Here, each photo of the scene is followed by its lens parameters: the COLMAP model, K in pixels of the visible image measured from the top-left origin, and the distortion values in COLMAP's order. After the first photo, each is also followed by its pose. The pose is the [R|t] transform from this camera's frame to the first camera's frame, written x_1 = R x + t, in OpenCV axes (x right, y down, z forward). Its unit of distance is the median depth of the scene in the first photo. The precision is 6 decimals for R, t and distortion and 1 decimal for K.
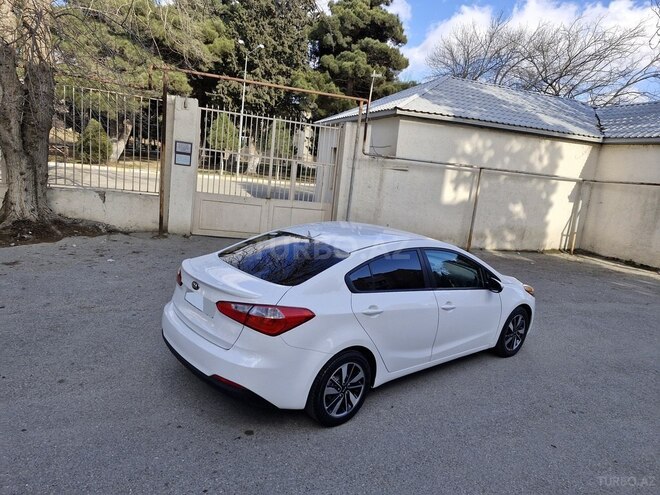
lens RADIAL K [[443.9, 0, 330.7], [0, 443.9, 254.4], [0, 0, 1]] dist [0.066409, -0.067404]
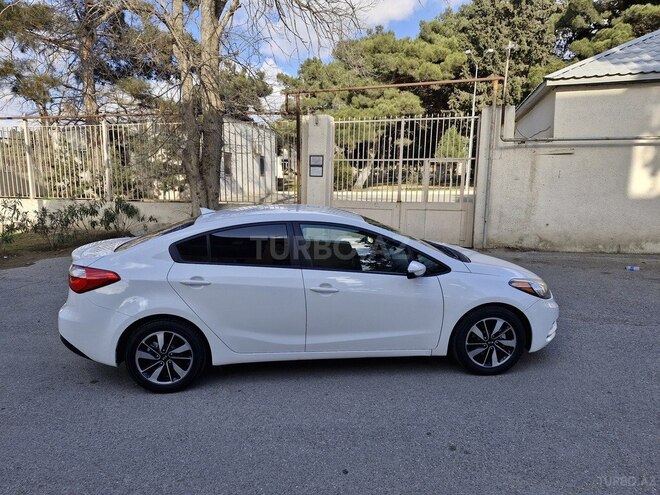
lens RADIAL K [[448.3, 0, 323.2], [0, 448.3, 251.9], [0, 0, 1]] dist [0.034063, -0.027382]
pose [[0.816678, -0.006977, -0.577051, 0.278127], [-0.023764, 0.998672, -0.045707, 0.031367], [0.576604, 0.051041, 0.815428, 0.112100]]
